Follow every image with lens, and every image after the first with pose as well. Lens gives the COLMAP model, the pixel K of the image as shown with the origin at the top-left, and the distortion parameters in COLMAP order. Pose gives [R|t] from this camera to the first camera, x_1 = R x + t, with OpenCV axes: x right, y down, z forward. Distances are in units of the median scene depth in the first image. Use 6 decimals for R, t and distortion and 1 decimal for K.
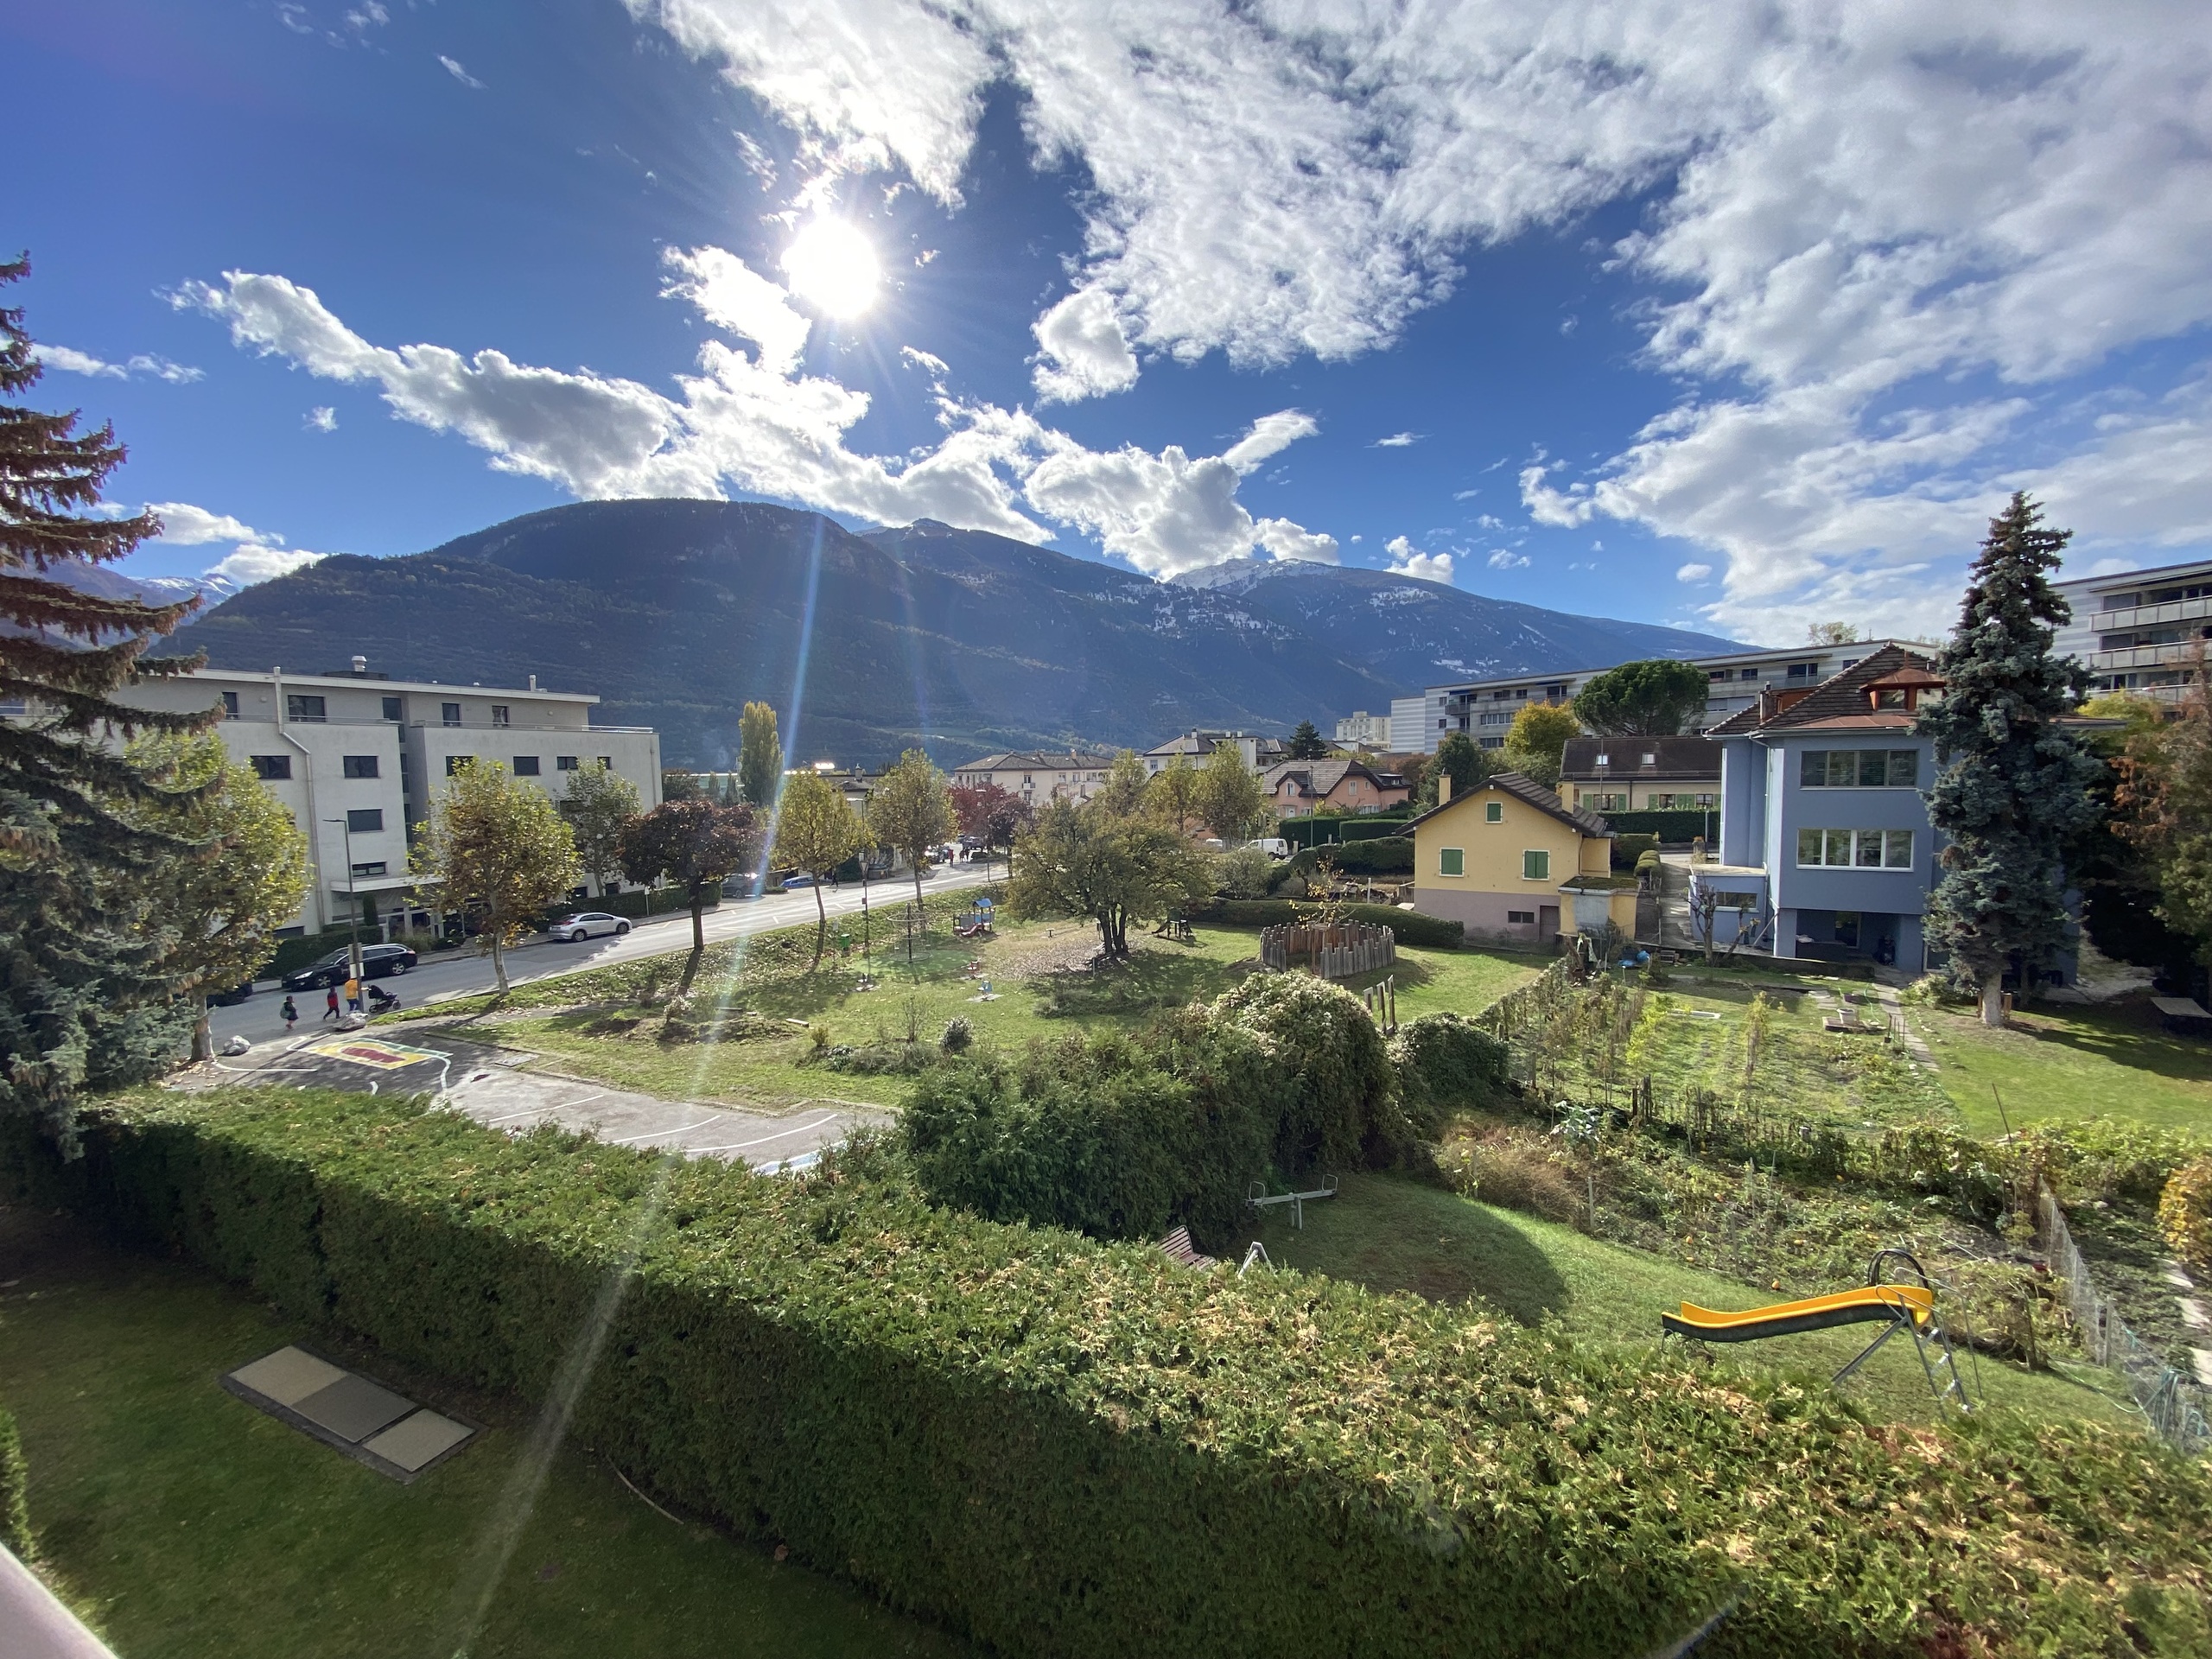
lens RADIAL K [[894.9, 0, 1097.5], [0, 894.9, 845.9], [0, 0, 1]] dist [0.005147, -0.013882]
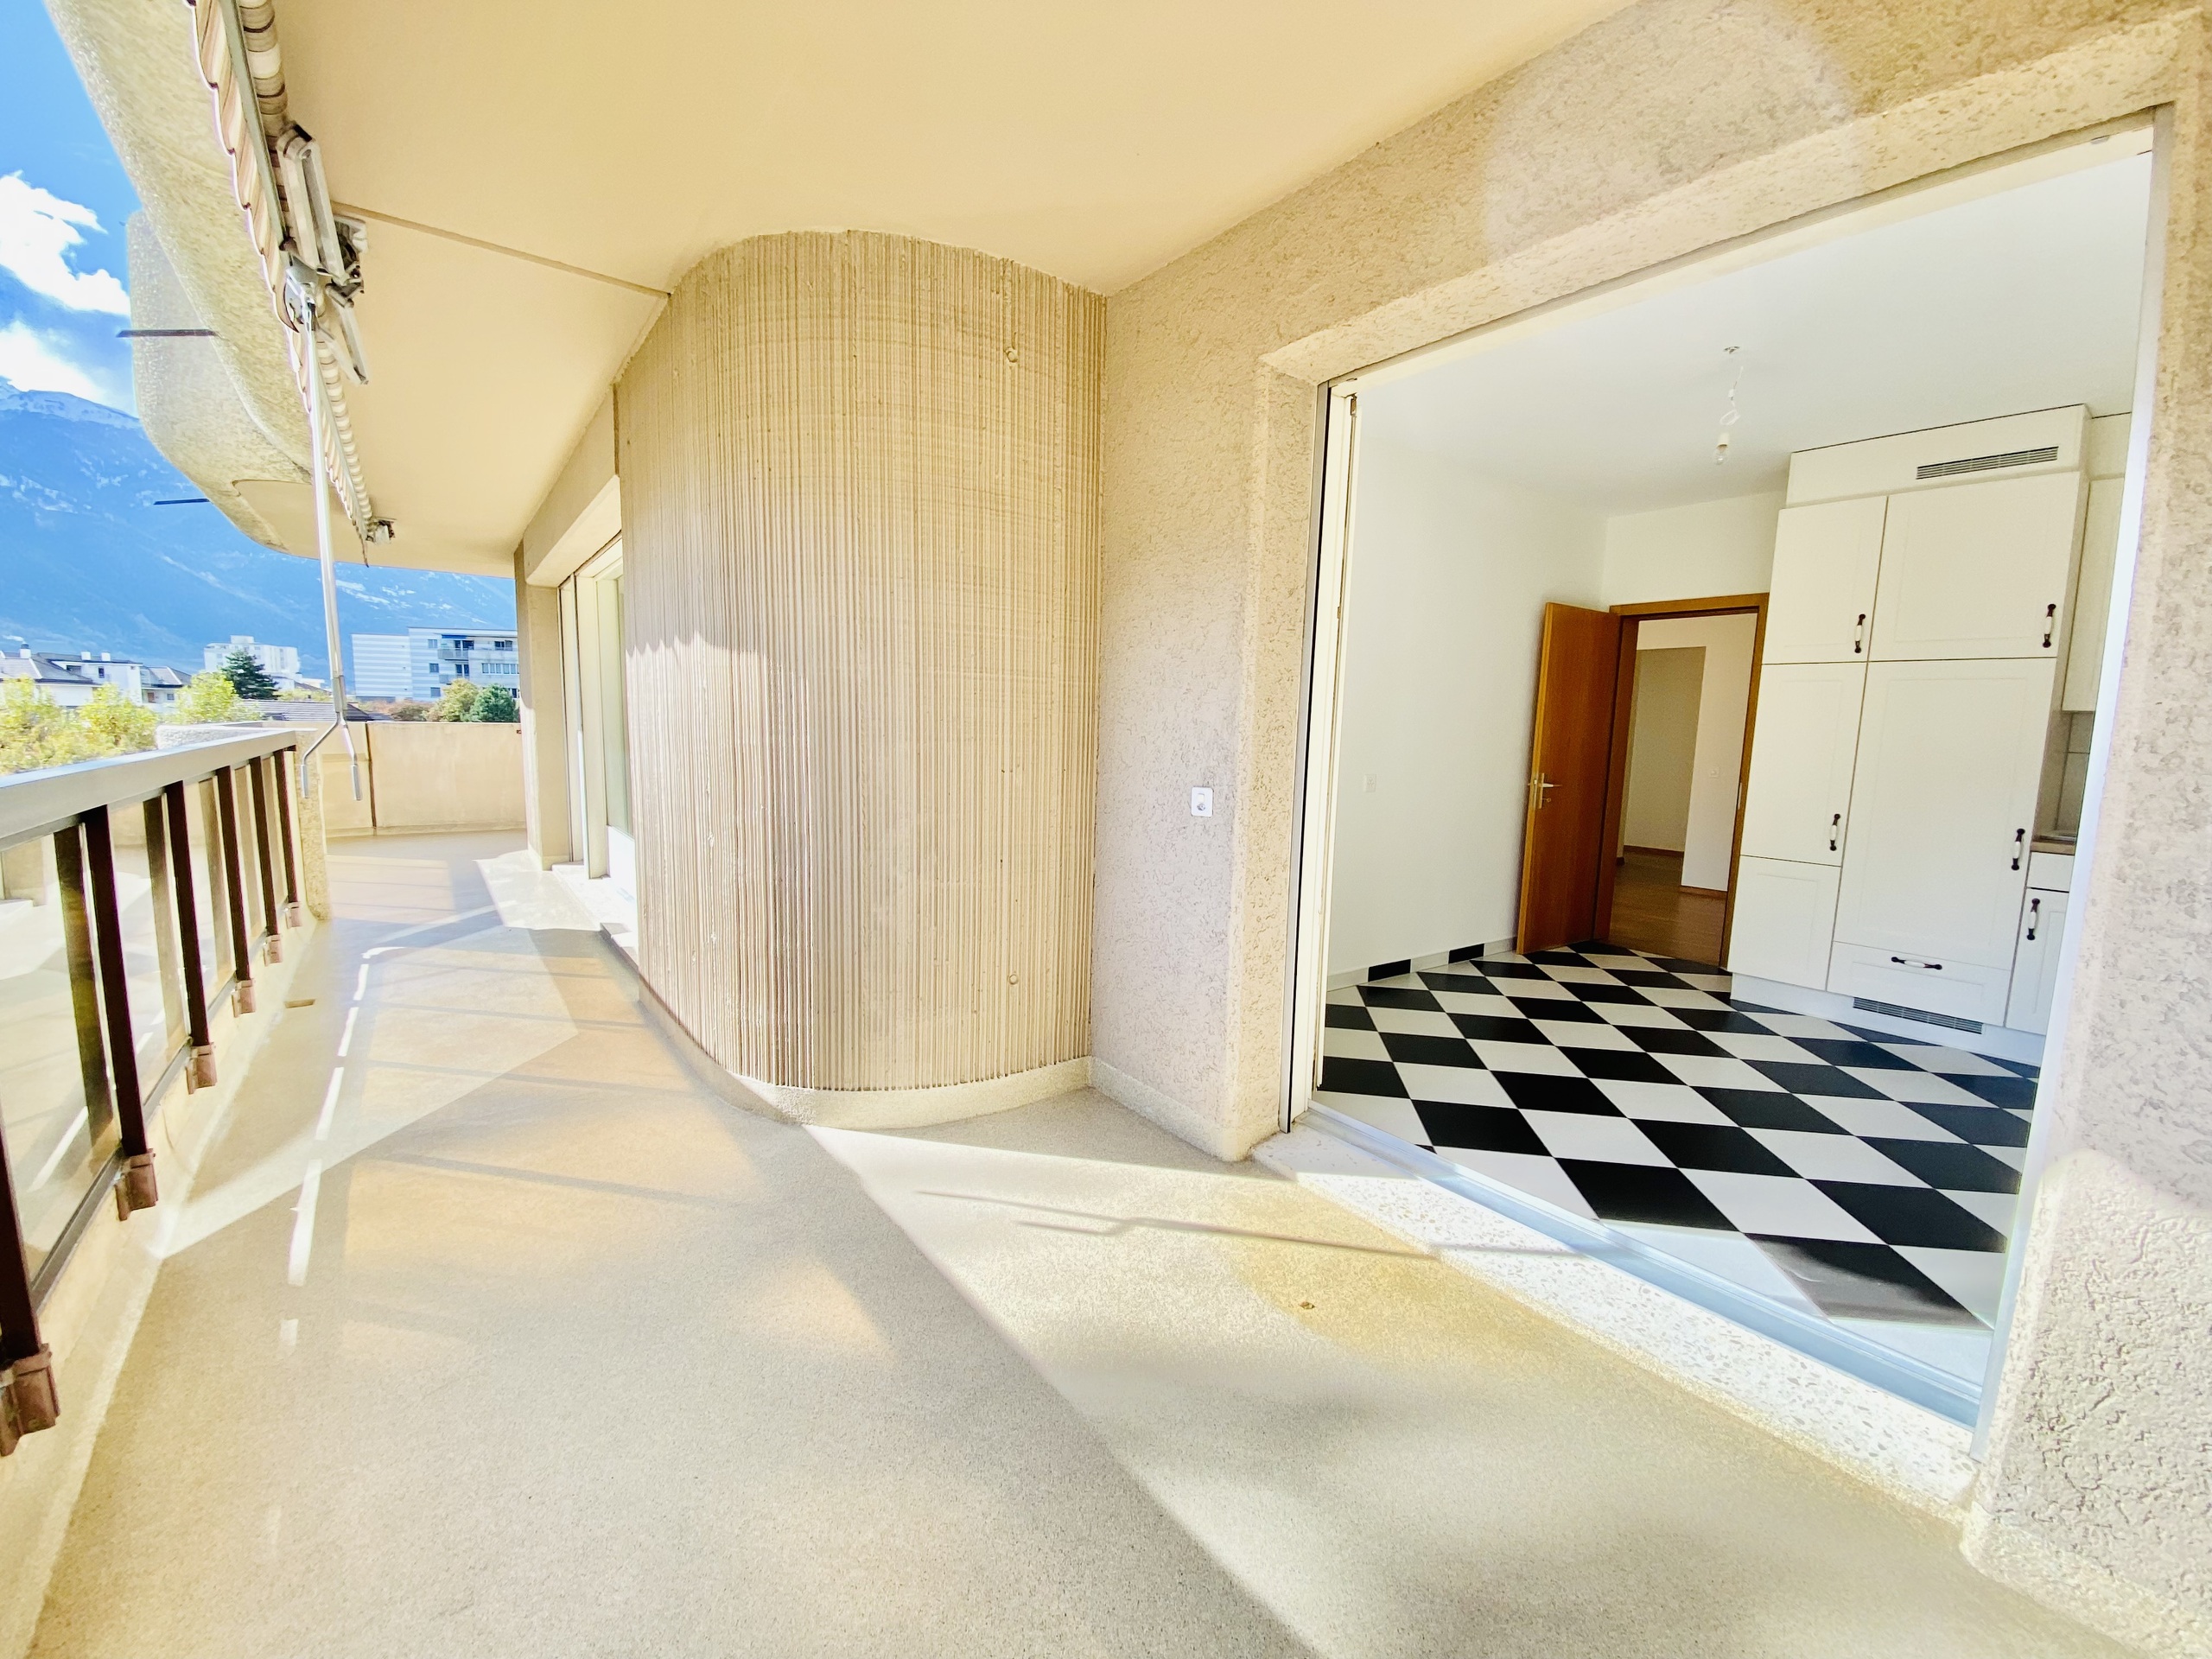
lens RADIAL K [[894.9, 0, 1124.5], [0, 894.9, 830.2], [0, 0, 1]] dist [0.005147, -0.013882]
pose [[0.463297, -0.071460, 0.883317, -0.274211], [0.041378, 0.997401, 0.058987, 0.016489], [-0.885236, 0.009222, 0.465050, -0.166720]]
